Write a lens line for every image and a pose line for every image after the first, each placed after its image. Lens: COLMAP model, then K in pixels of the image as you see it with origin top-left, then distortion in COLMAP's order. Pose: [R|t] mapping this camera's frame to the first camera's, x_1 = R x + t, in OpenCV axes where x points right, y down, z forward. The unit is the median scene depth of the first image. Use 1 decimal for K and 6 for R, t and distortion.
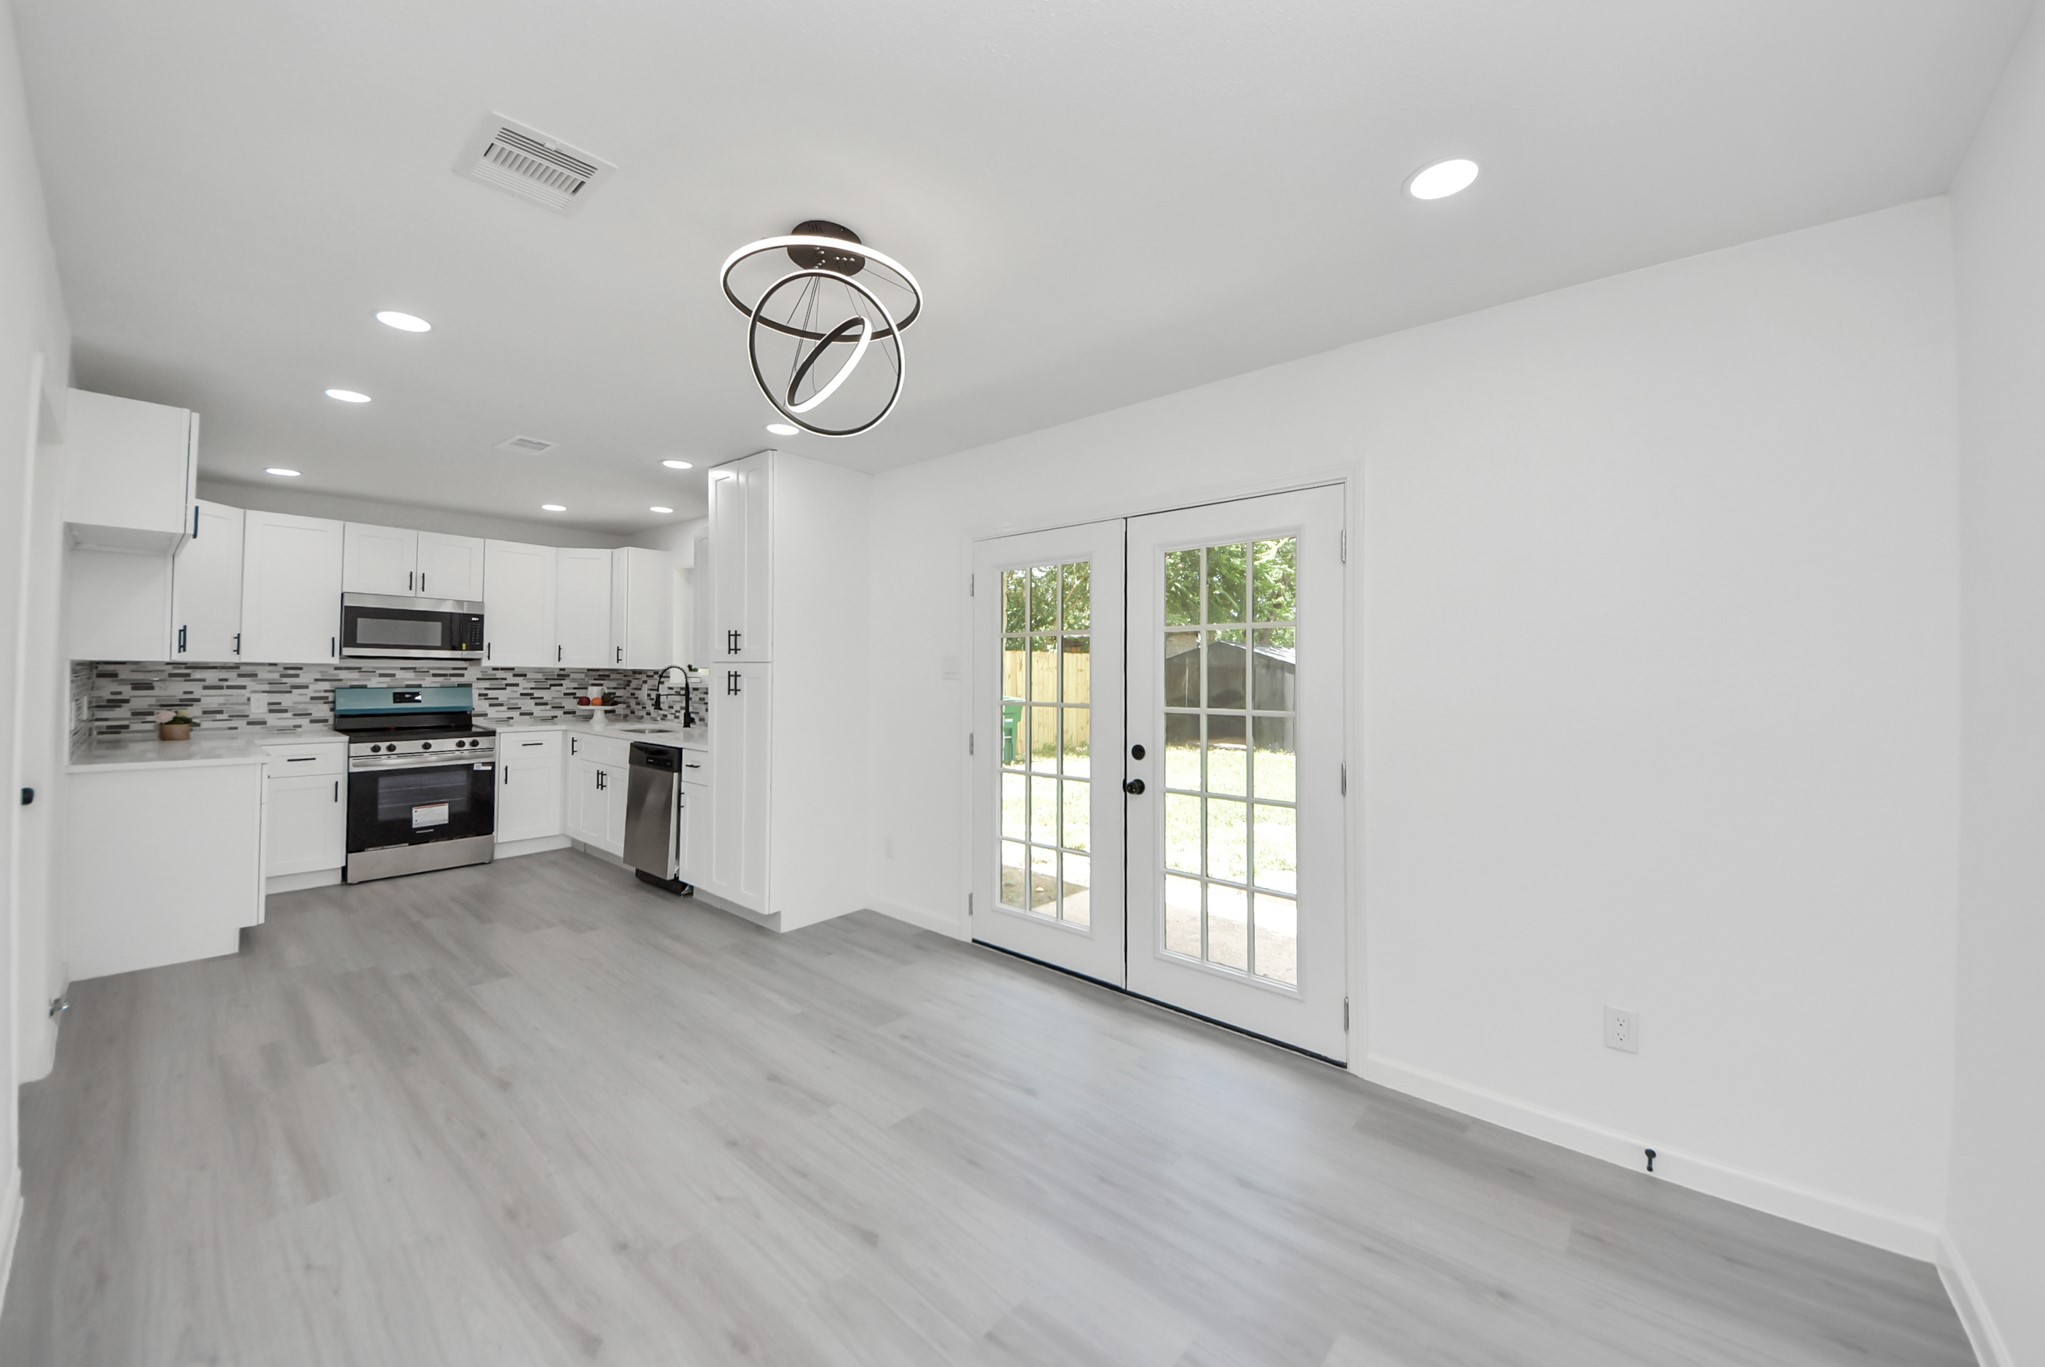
lens RADIAL K [[735.6, 0, 1007.9], [0, 735.6, 663.8], [0, 0, 1]] dist [0.016652, -0.013206]
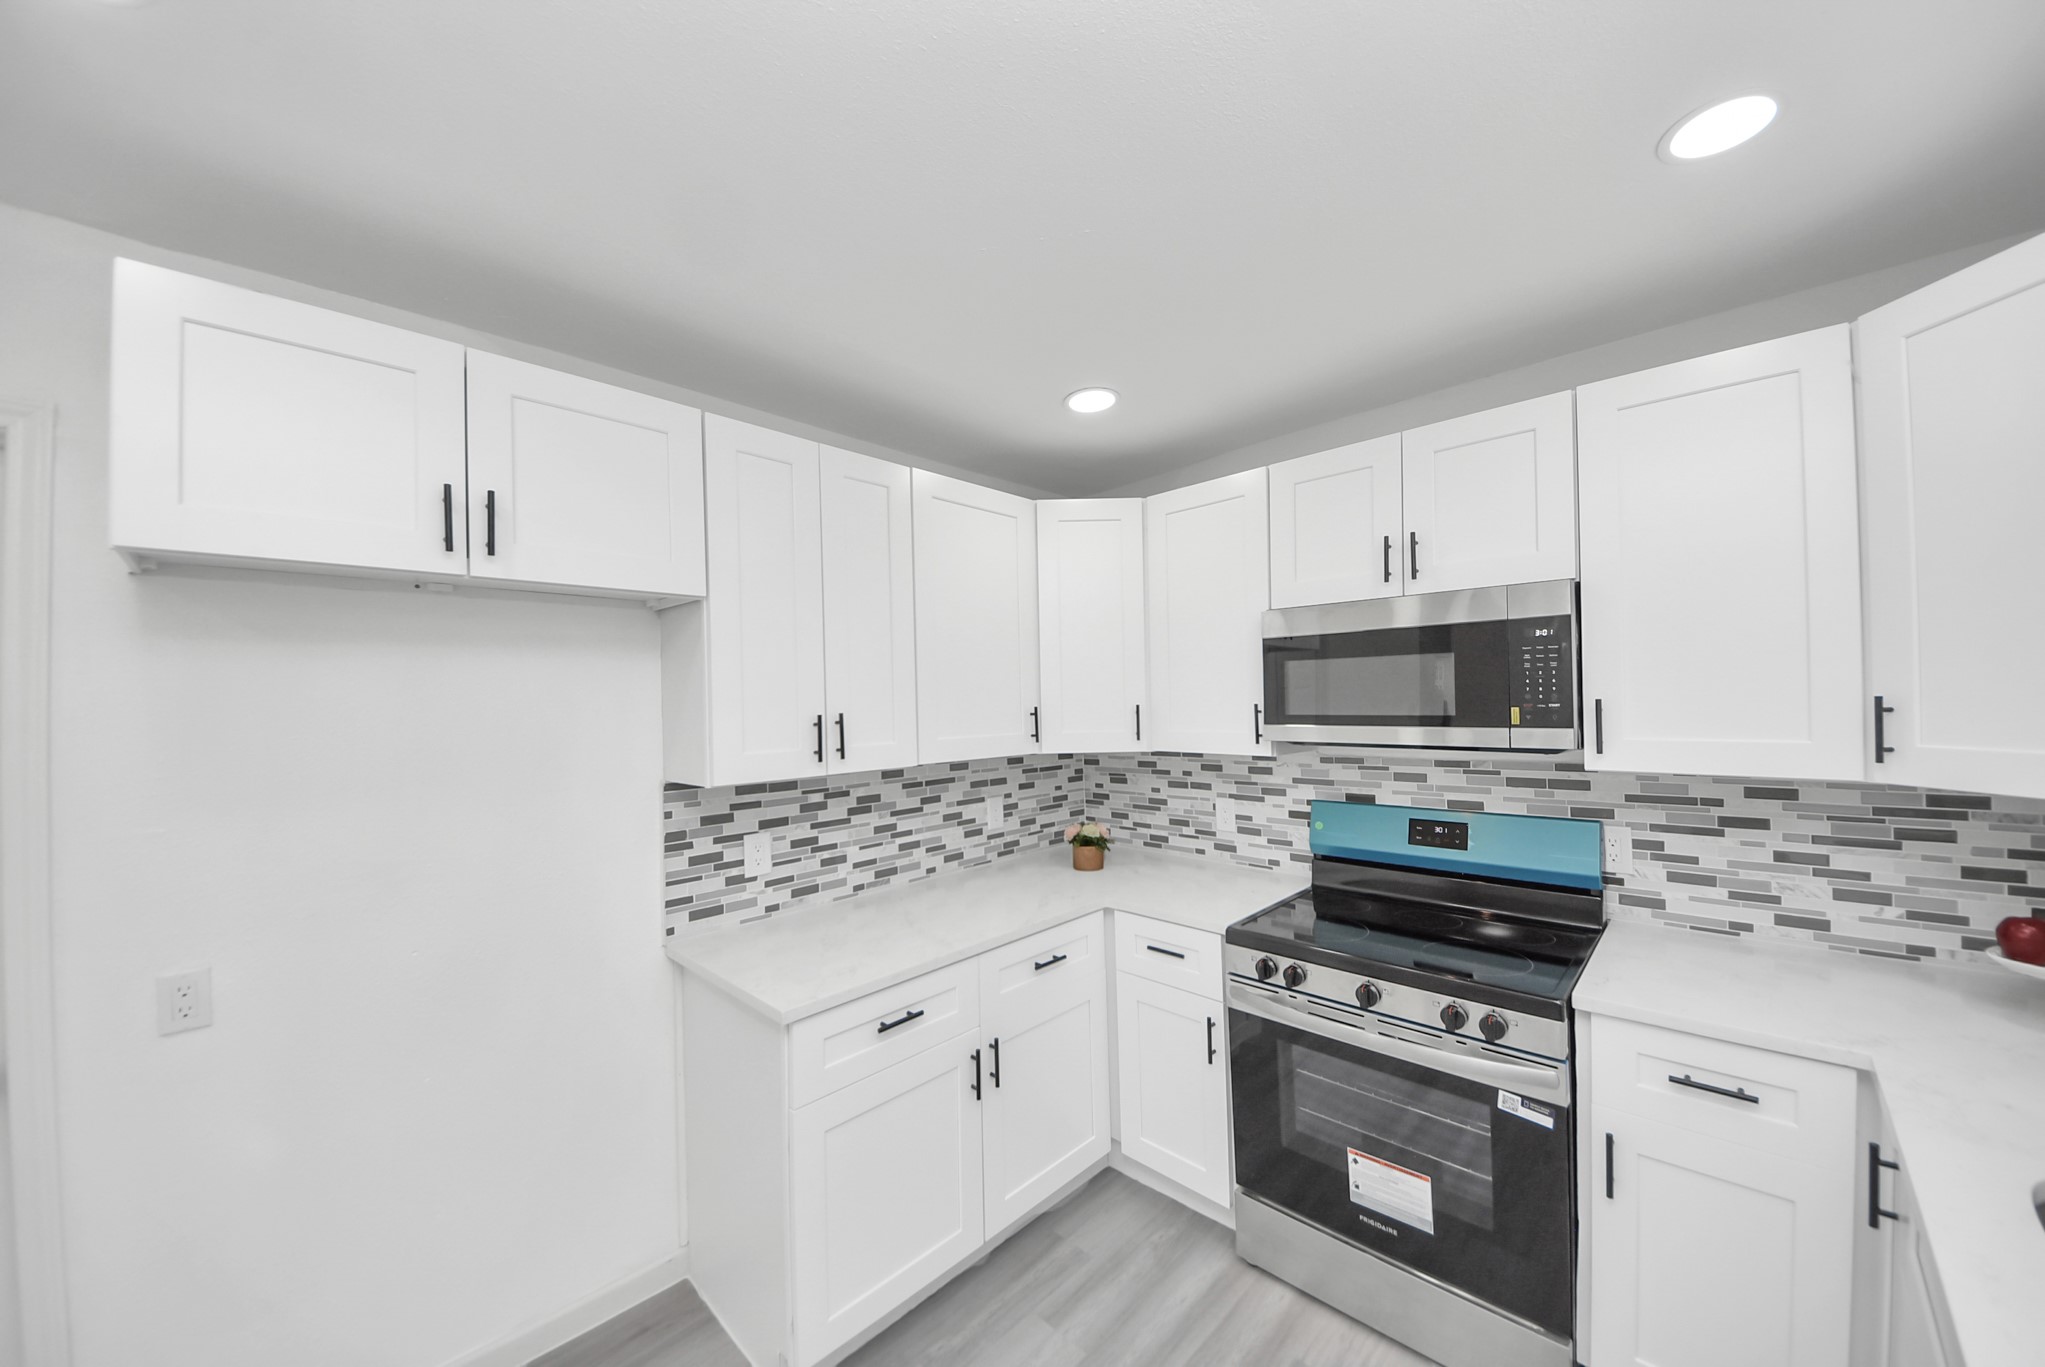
lens RADIAL K [[735.6, 0, 1028.3], [0, 735.6, 689.0], [0, 0, 1]] dist [0.016652, -0.013206]
pose [[-0.054868, -0.020228, -0.998289, -0.419223], [0.036388, 0.999090, -0.022244, -0.040894], [0.997830, -0.037546, -0.054082, 0.888163]]
